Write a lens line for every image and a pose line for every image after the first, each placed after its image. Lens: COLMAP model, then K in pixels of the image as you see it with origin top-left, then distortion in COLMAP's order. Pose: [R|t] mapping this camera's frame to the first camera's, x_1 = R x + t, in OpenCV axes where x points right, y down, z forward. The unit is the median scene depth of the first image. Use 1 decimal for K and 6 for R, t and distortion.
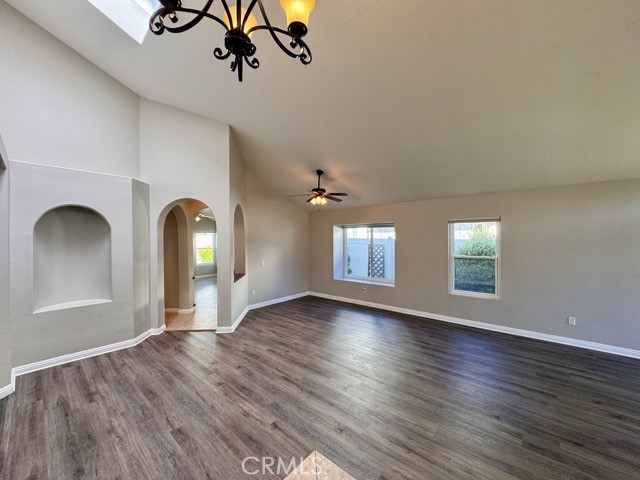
lens RADIAL K [[256.0, 0, 321.6], [0, 256.0, 241.4], [0, 0, 1]] dist [-0.004573, 0.000889]
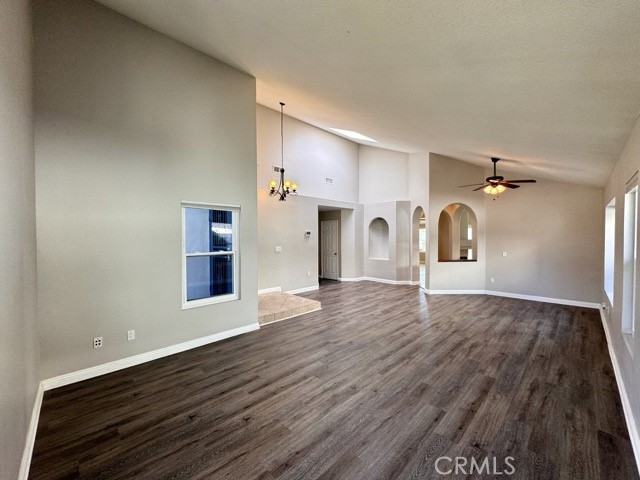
lens RADIAL K [[256.0, 0, 321.1], [0, 256.0, 238.9], [0, 0, 1]] dist [-0.004573, 0.000889]
pose [[-0.063140, 0.018997, -0.997824, 1.398257], [-0.005766, 0.999795, 0.019399, 0.015349], [0.997988, 0.006978, -0.063017, 0.568647]]
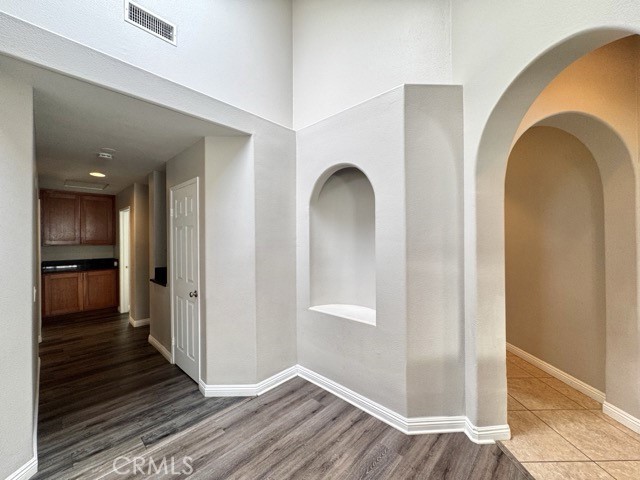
lens RADIAL K [[256.0, 0, 319.6], [0, 256.0, 239.2], [0, 0, 1]] dist [-0.004573, 0.000889]
pose [[-0.031122, 0.005279, -0.999502, -0.267812], [-0.004470, 0.999975, 0.005421, 0.046577], [0.999506, 0.004636, -0.031098, 0.904309]]
